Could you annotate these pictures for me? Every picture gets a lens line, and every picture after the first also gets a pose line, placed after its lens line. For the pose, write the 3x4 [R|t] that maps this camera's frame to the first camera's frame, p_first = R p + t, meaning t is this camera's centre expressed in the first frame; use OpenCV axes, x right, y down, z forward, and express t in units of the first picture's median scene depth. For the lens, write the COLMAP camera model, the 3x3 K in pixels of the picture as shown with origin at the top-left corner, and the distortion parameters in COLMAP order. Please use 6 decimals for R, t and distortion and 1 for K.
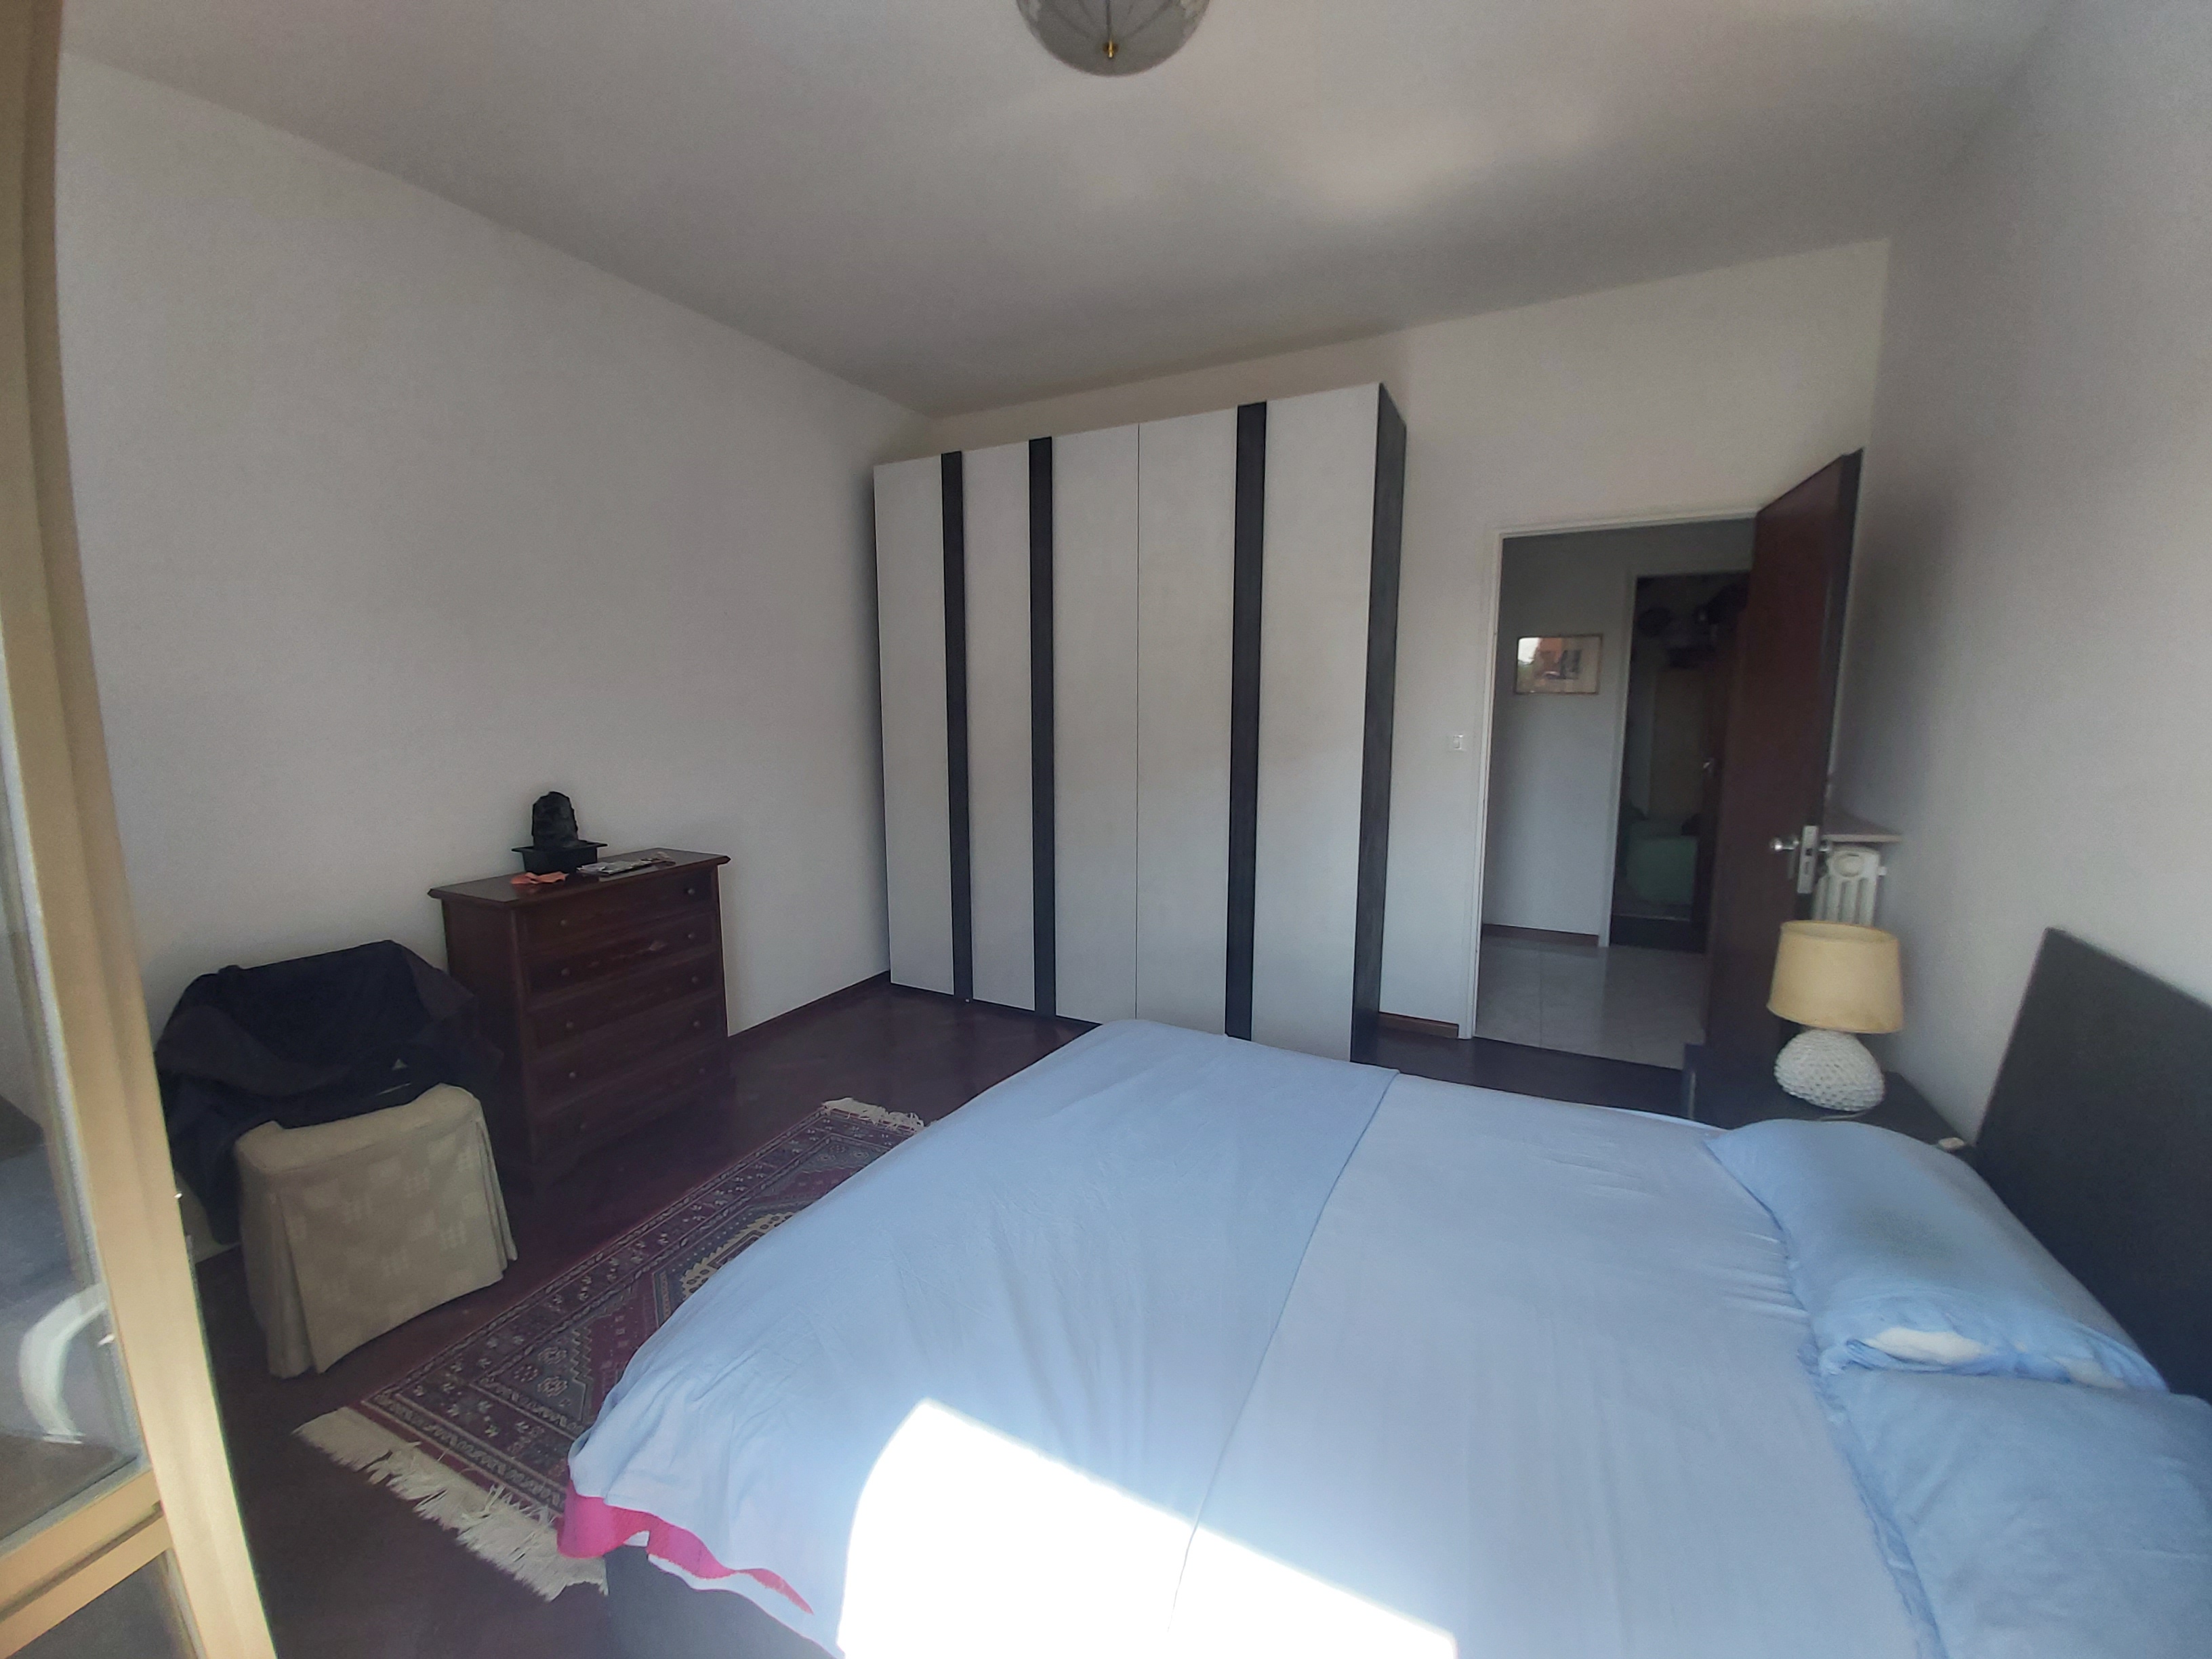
lens RADIAL K [[883.2, 0, 1105.9], [0, 883.2, 824.8], [0, 0, 1]] dist [-0.001782, -0.003428]
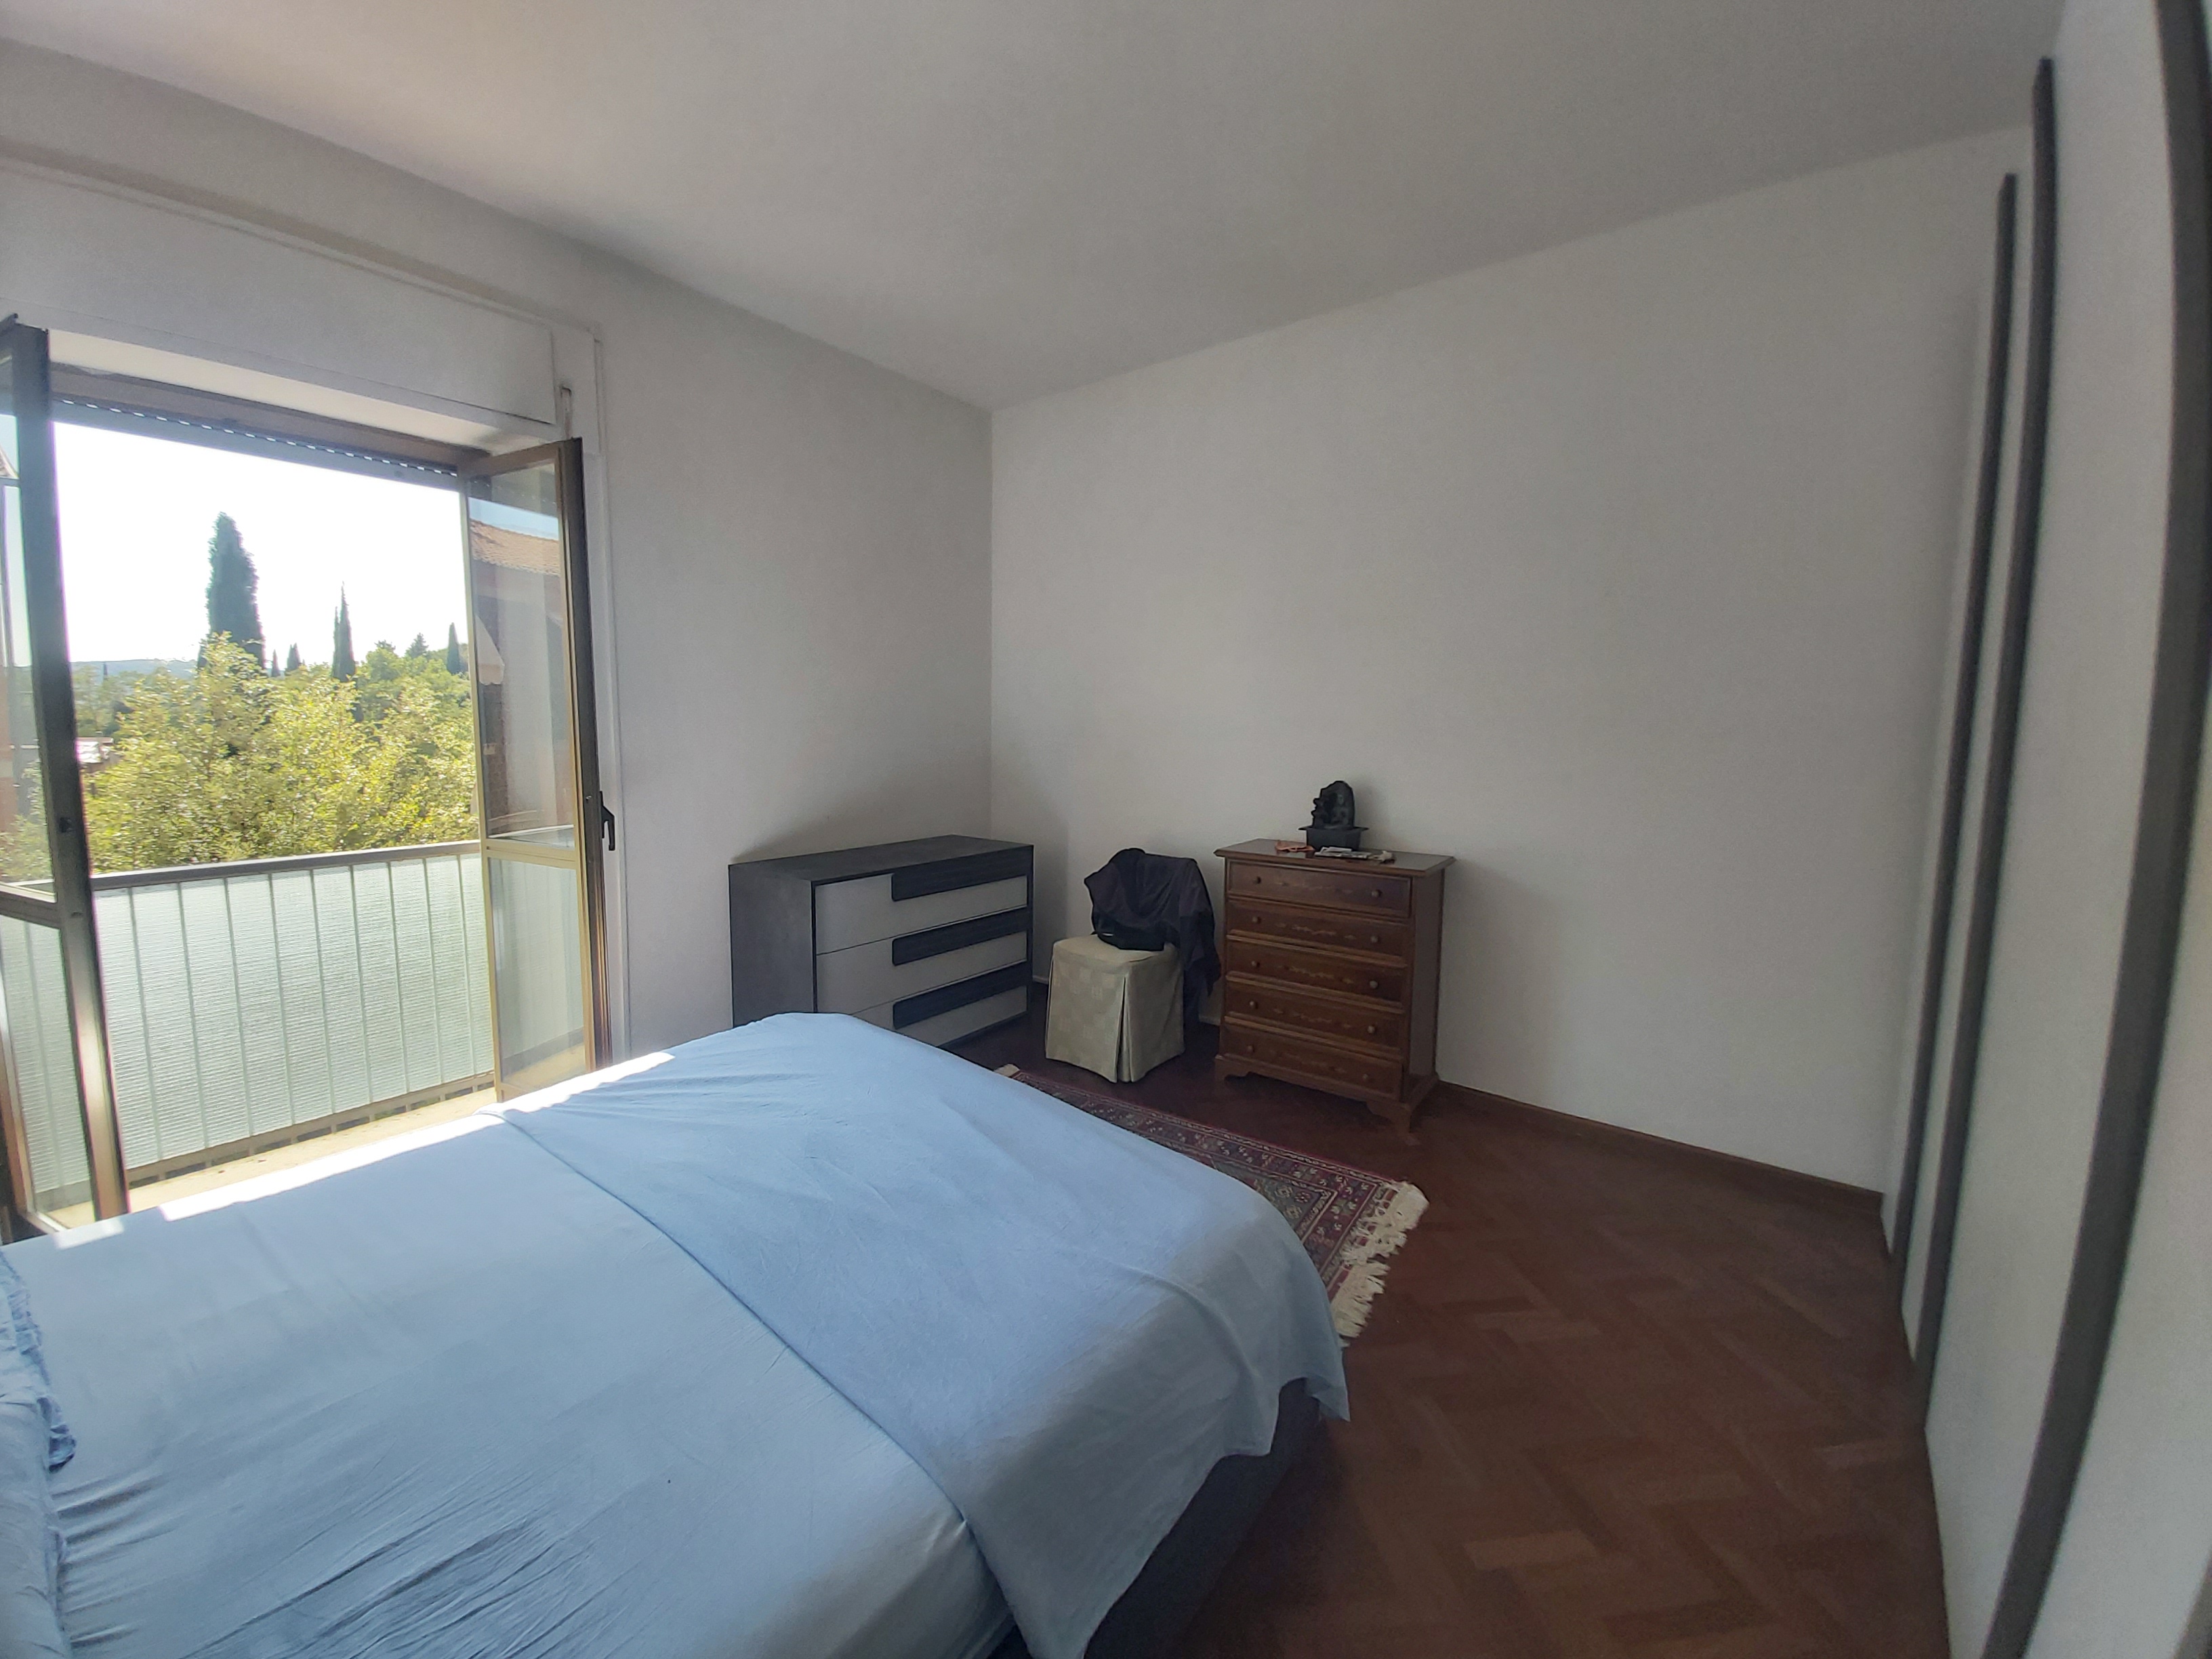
lens RADIAL K [[883.2, 0, 1109.8], [0, 883.2, 817.3], [0, 0, 1]] dist [-0.001782, -0.003428]
pose [[-0.191440, 0.107737, -0.975574, 0.632219], [-0.159571, 0.977317, 0.139242, -0.119709], [0.968446, 0.182329, -0.169906, 0.976763]]
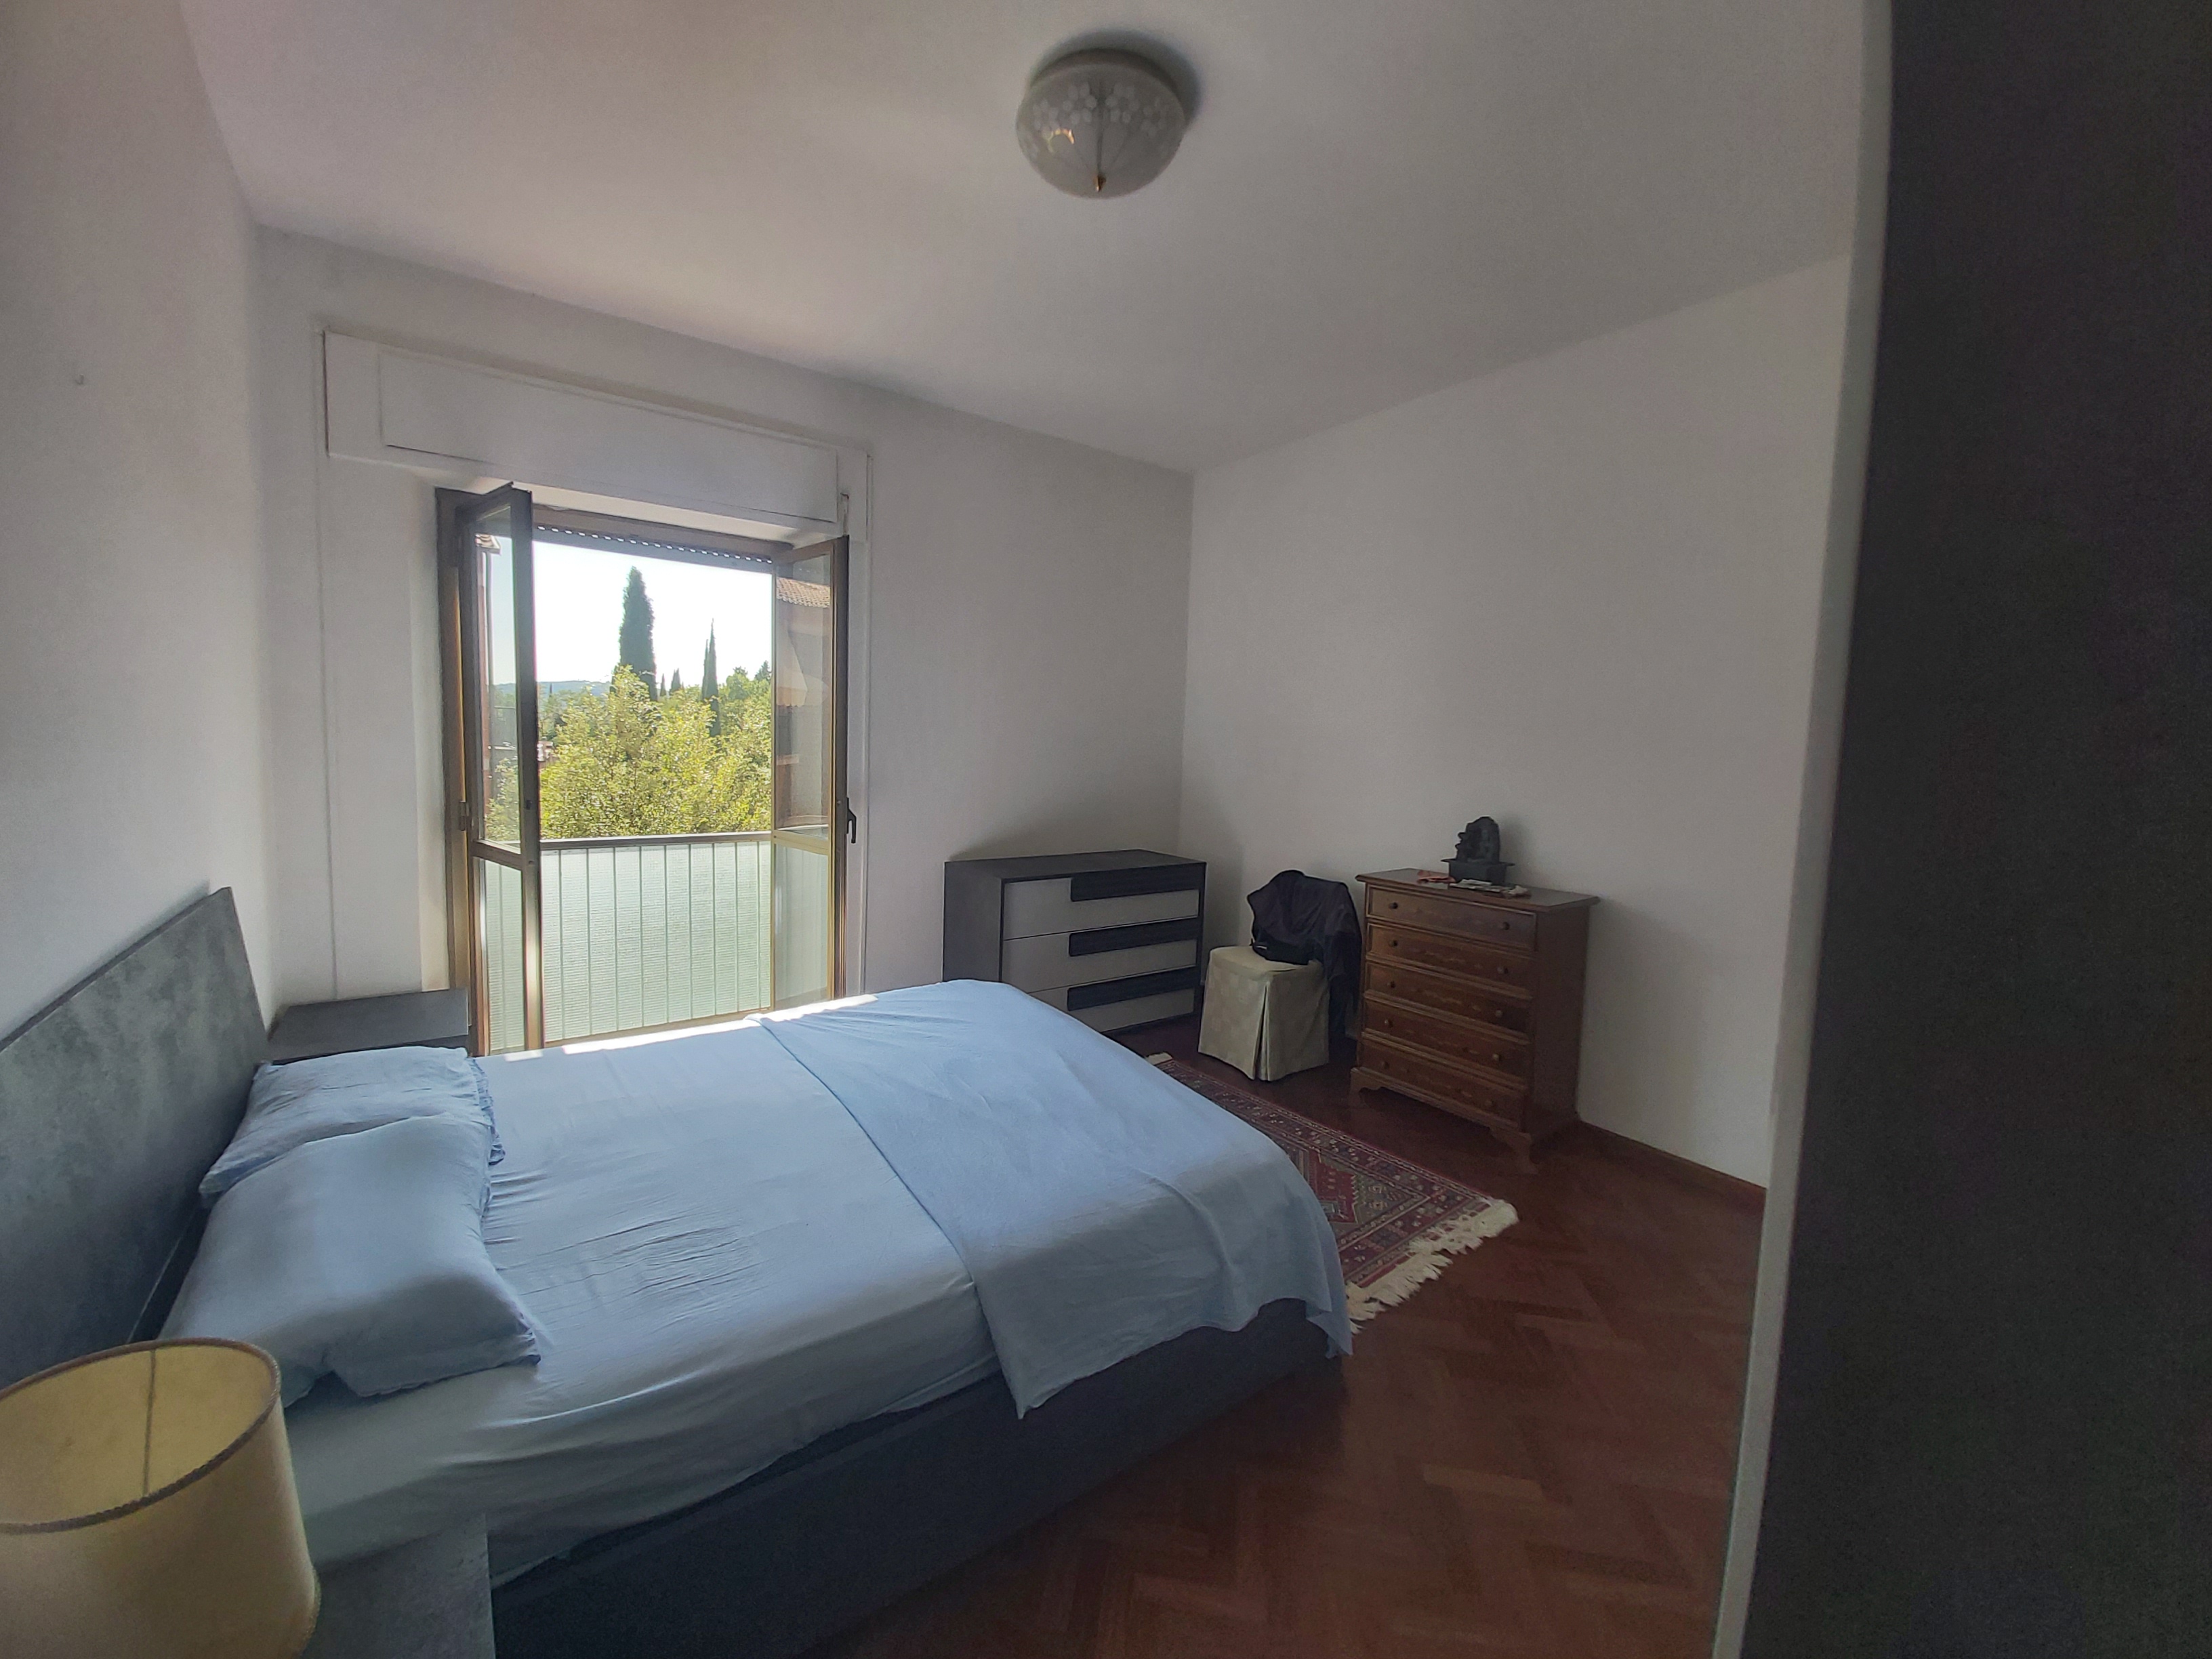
lens RADIAL K [[883.2, 0, 1116.9], [0, 883.2, 818.3], [0, 0, 1]] dist [-0.001782, -0.003428]
pose [[-0.455445, 0.066083, -0.887808, 0.752801], [-0.167767, 0.973003, 0.158489, -0.162823], [0.874313, 0.221128, -0.432063, 1.165220]]
